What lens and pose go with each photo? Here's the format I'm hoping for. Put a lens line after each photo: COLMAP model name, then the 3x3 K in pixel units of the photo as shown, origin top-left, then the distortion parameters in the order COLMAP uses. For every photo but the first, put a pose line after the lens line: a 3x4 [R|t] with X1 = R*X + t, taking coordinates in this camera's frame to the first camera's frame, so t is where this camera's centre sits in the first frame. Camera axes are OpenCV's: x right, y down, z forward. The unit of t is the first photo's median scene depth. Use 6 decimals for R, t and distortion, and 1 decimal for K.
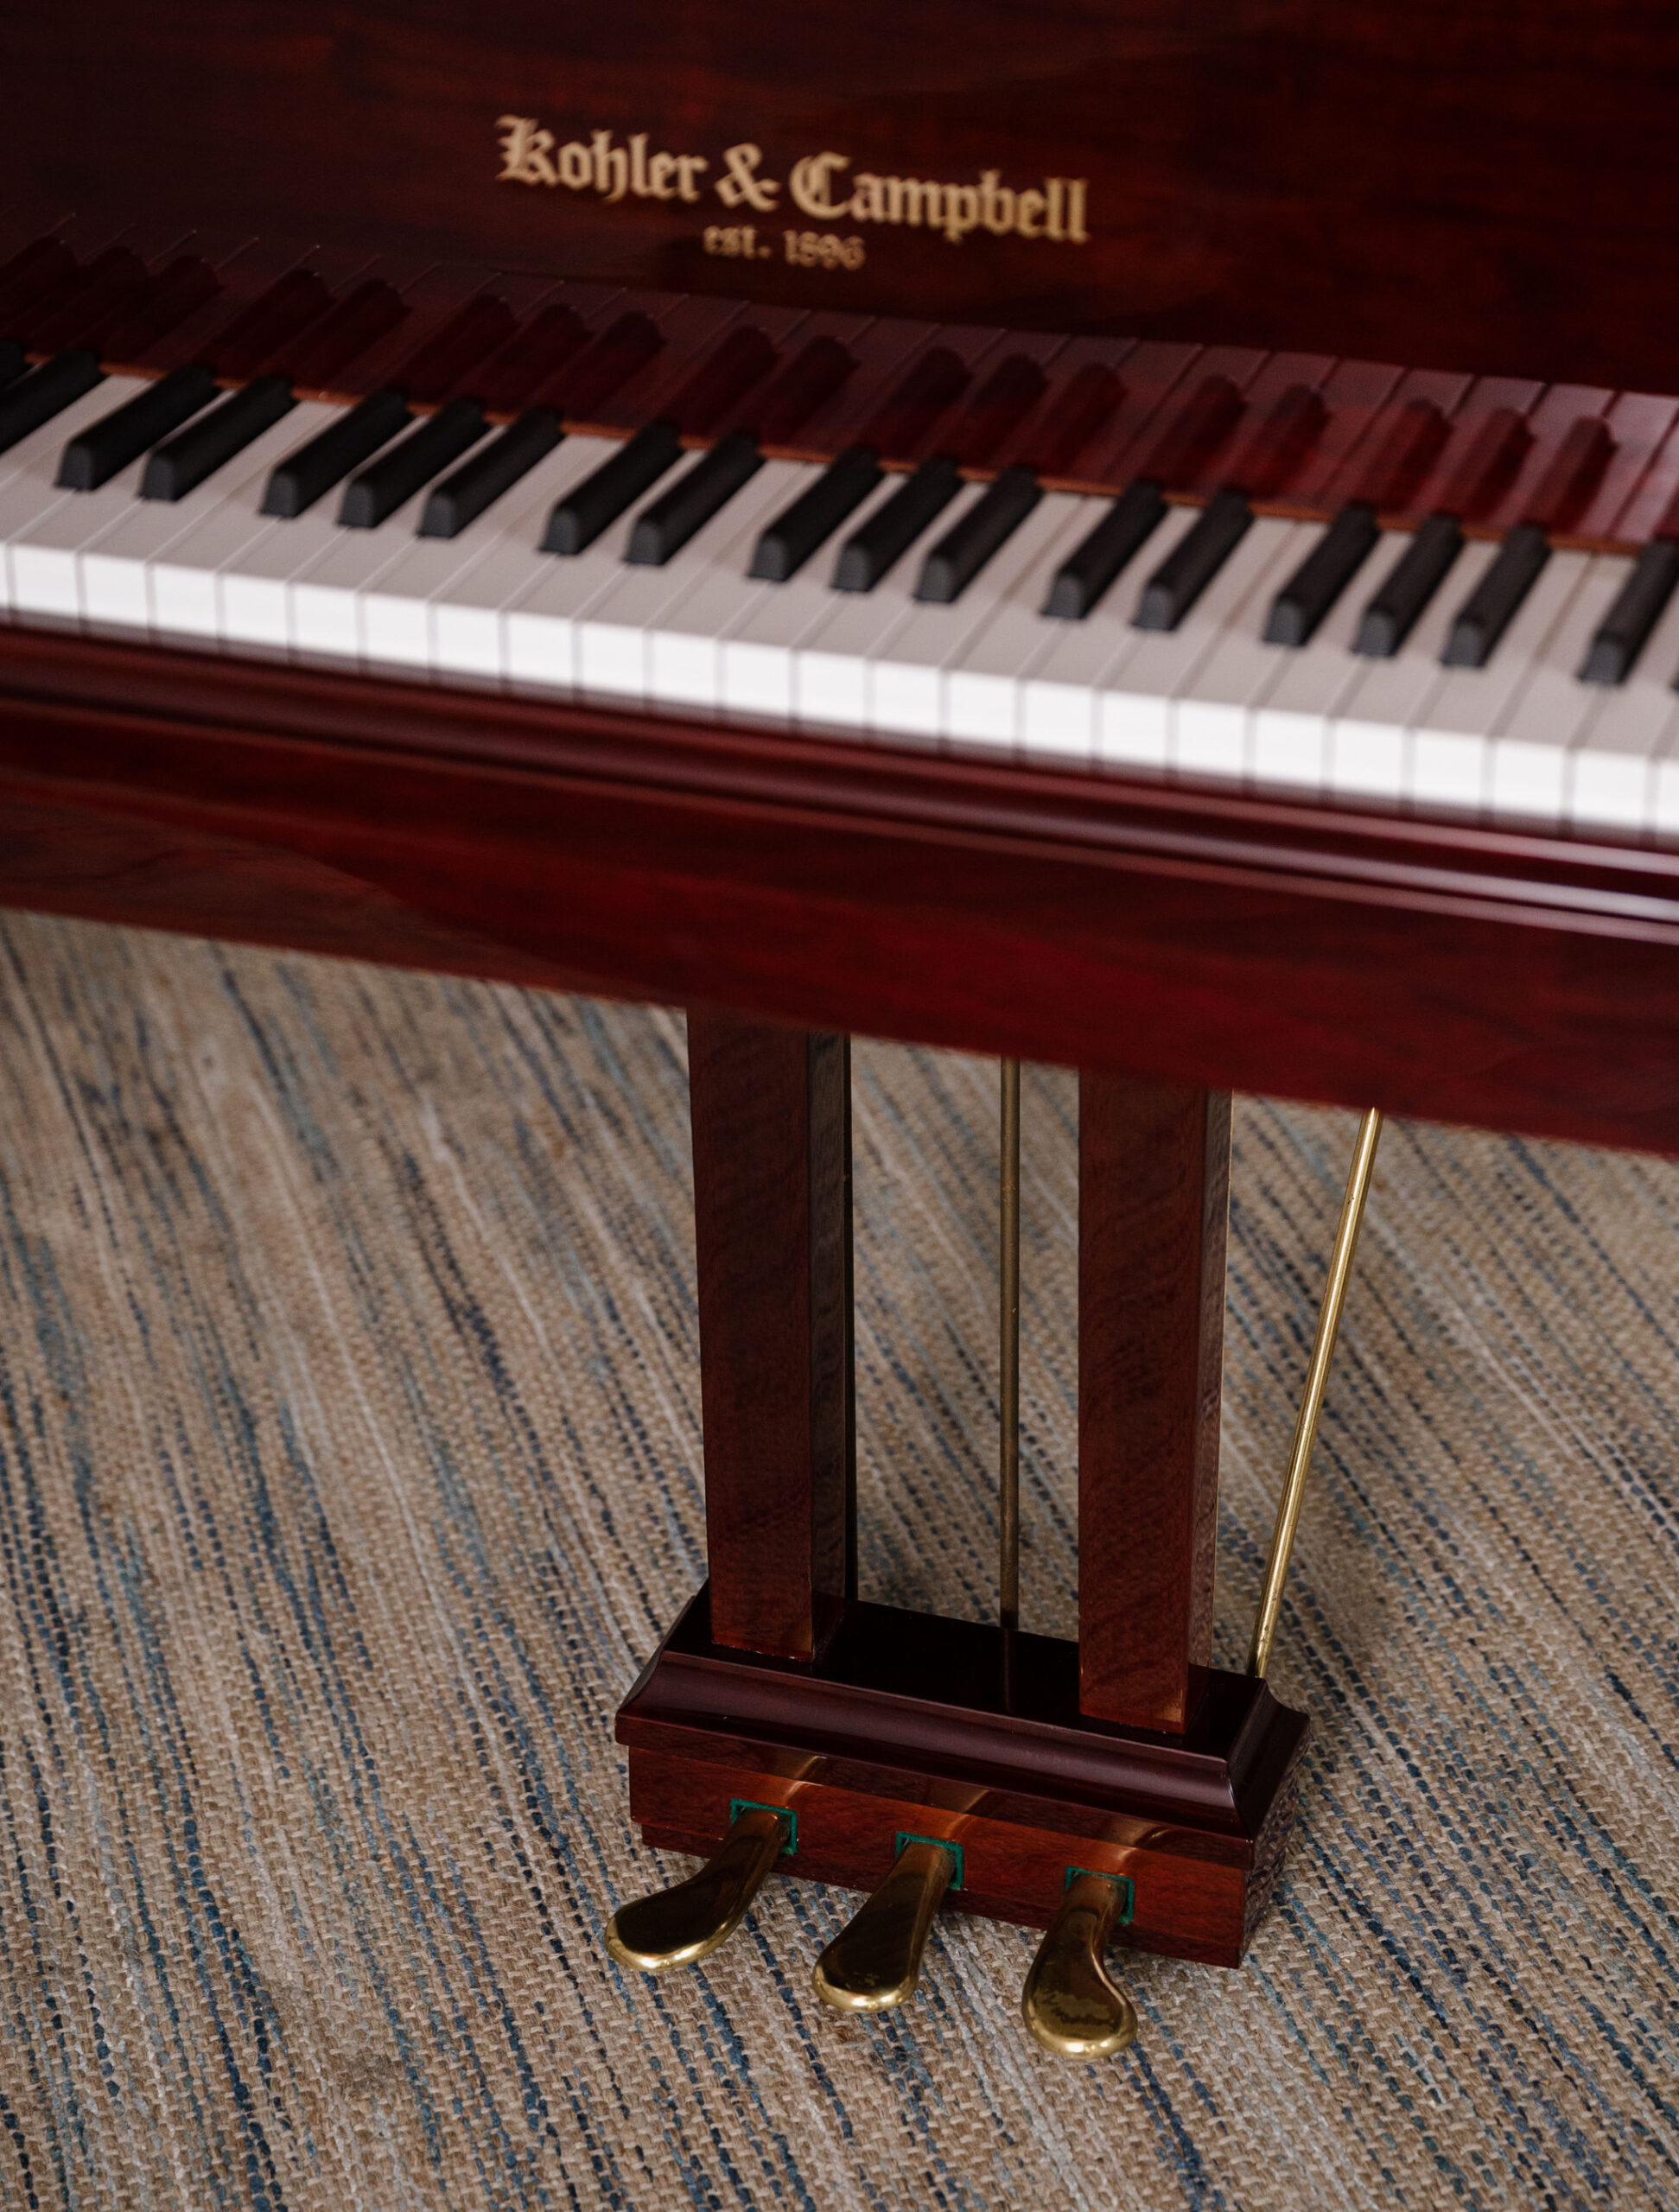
lens RADIAL K [[5155.7, 0, 848.1], [0, 5155.7, 1092.4], [0, 0, 1]] dist [0.409987, 0.000000]
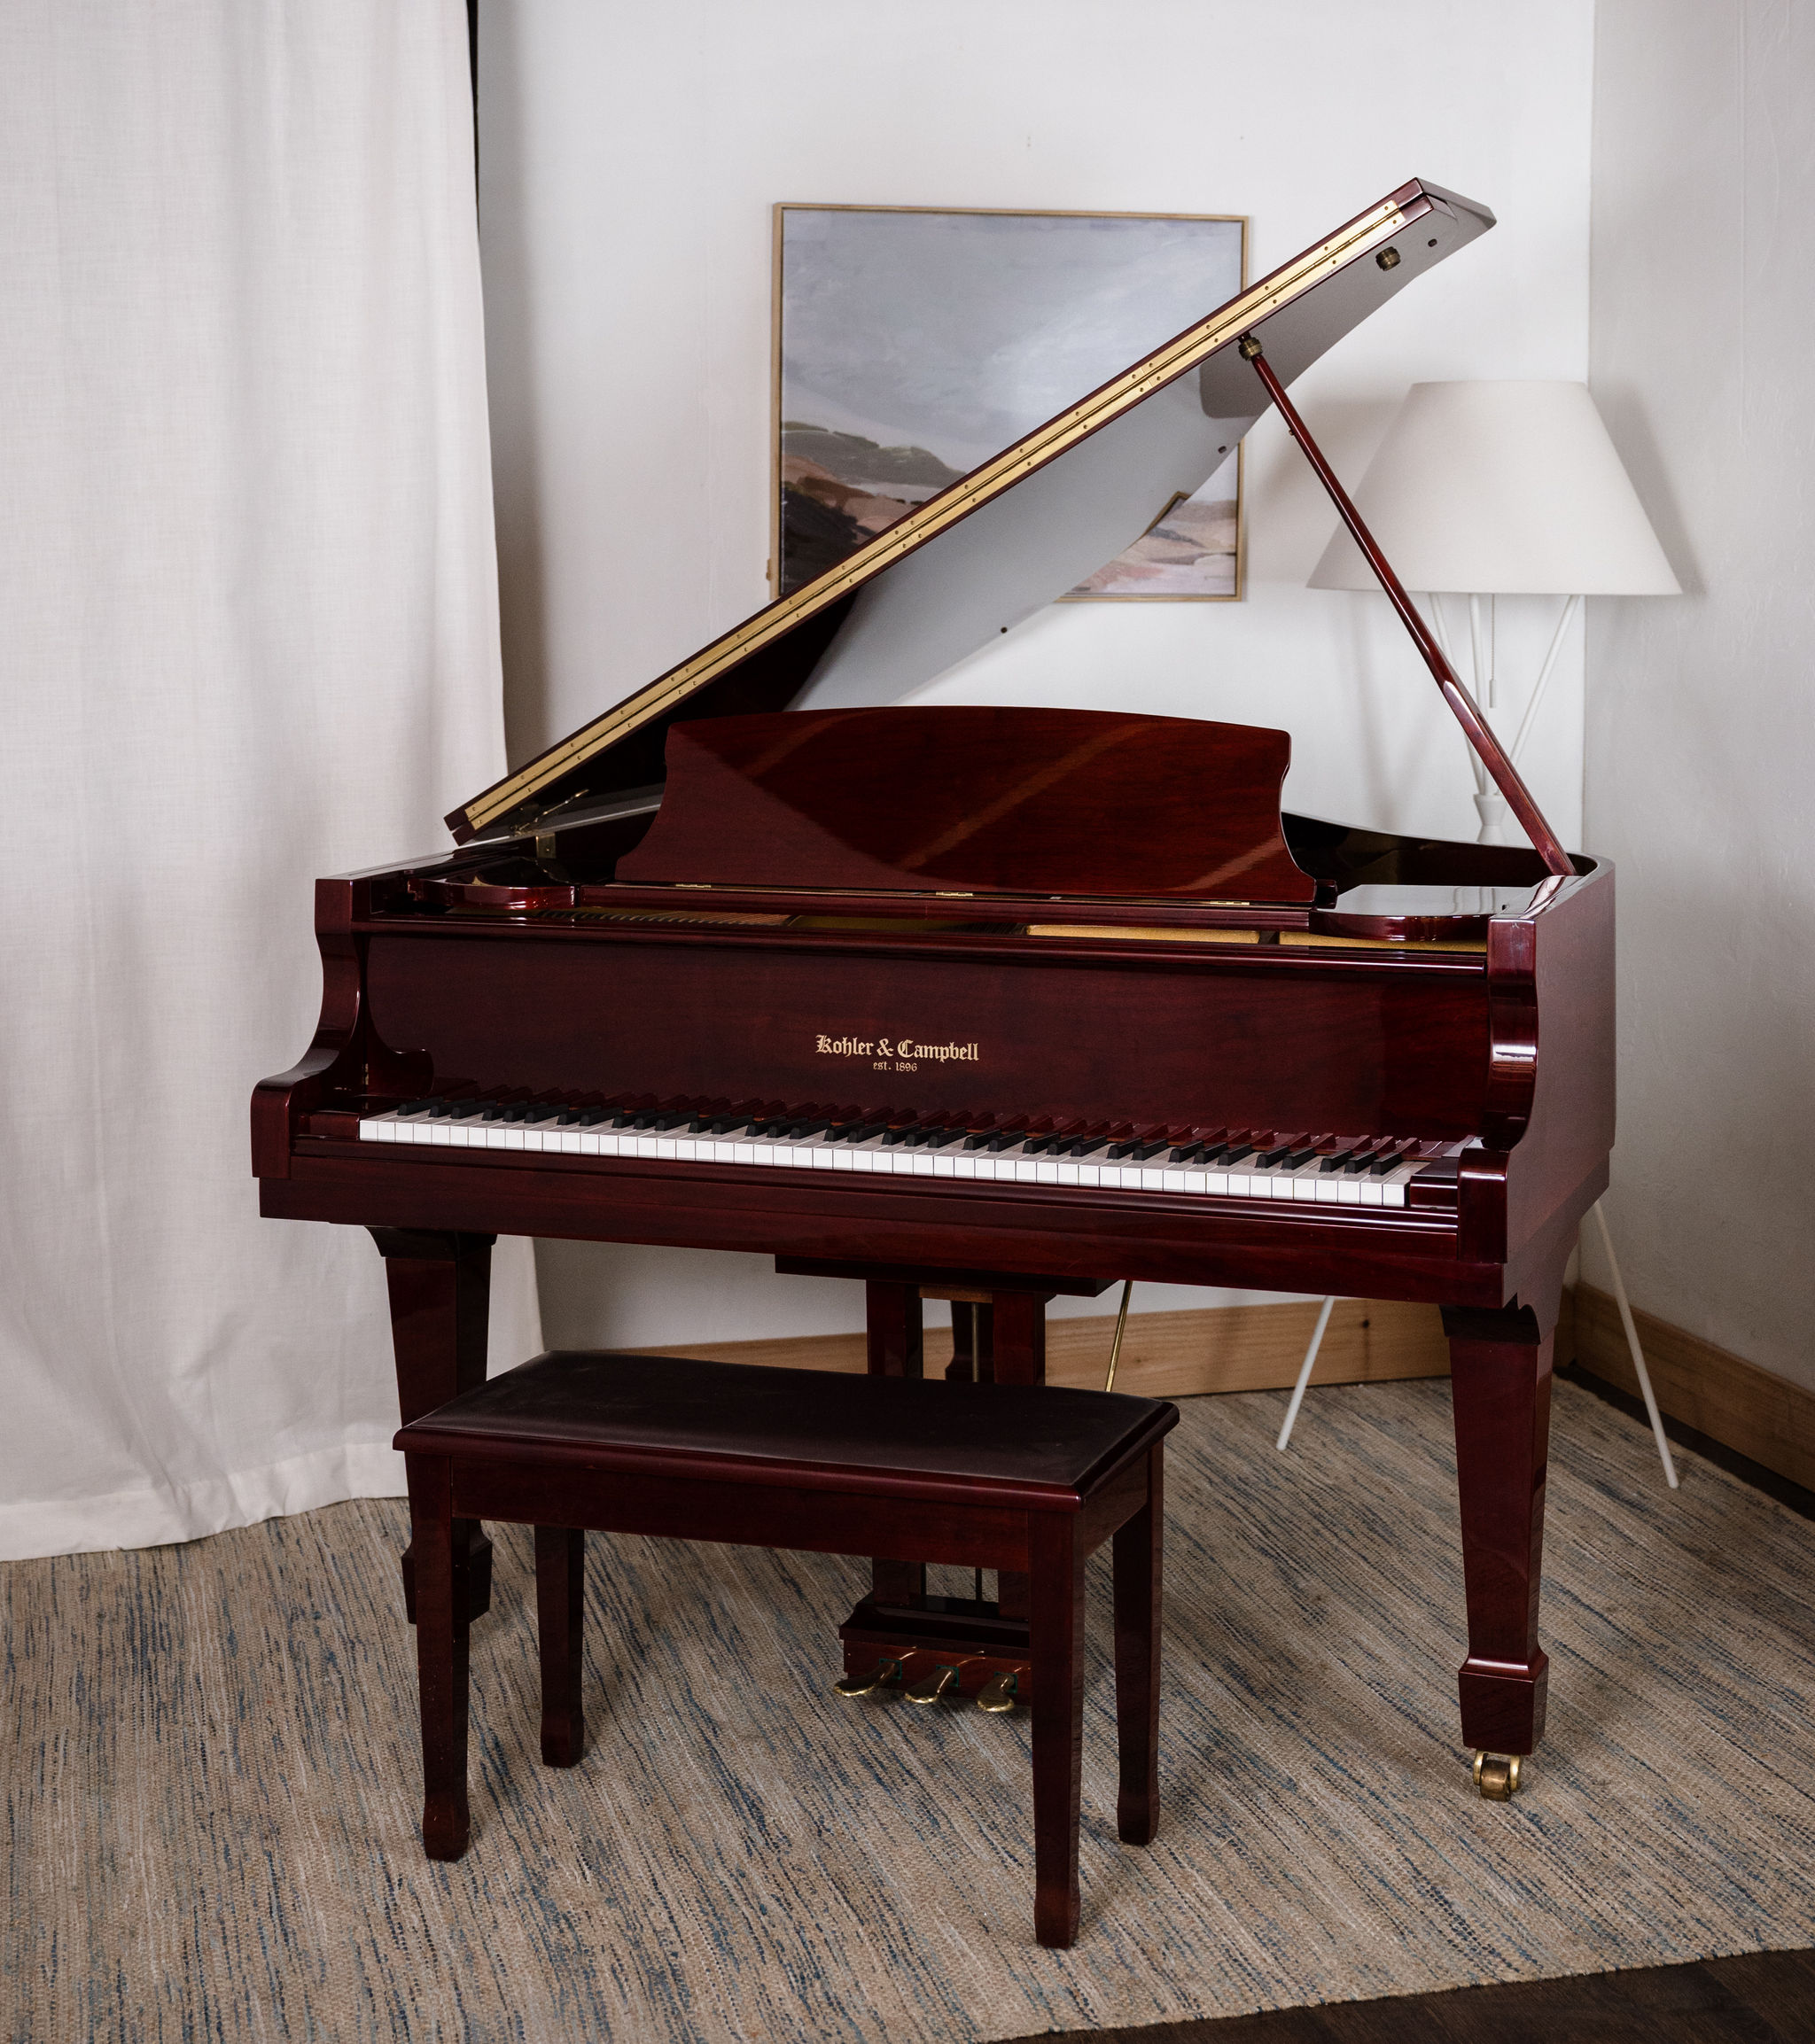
lens RADIAL K [[3195.8, 0, 907.9], [0, 3195.8, 759.0], [0, 0, 1]] dist [0.099352, 0.000000]
pose [[0.999232, 0.000993, -0.039168, 0.060356], [-0.017179, 0.909568, -0.415201, 0.408794], [0.035214, 0.415555, 0.908886, -0.790222]]
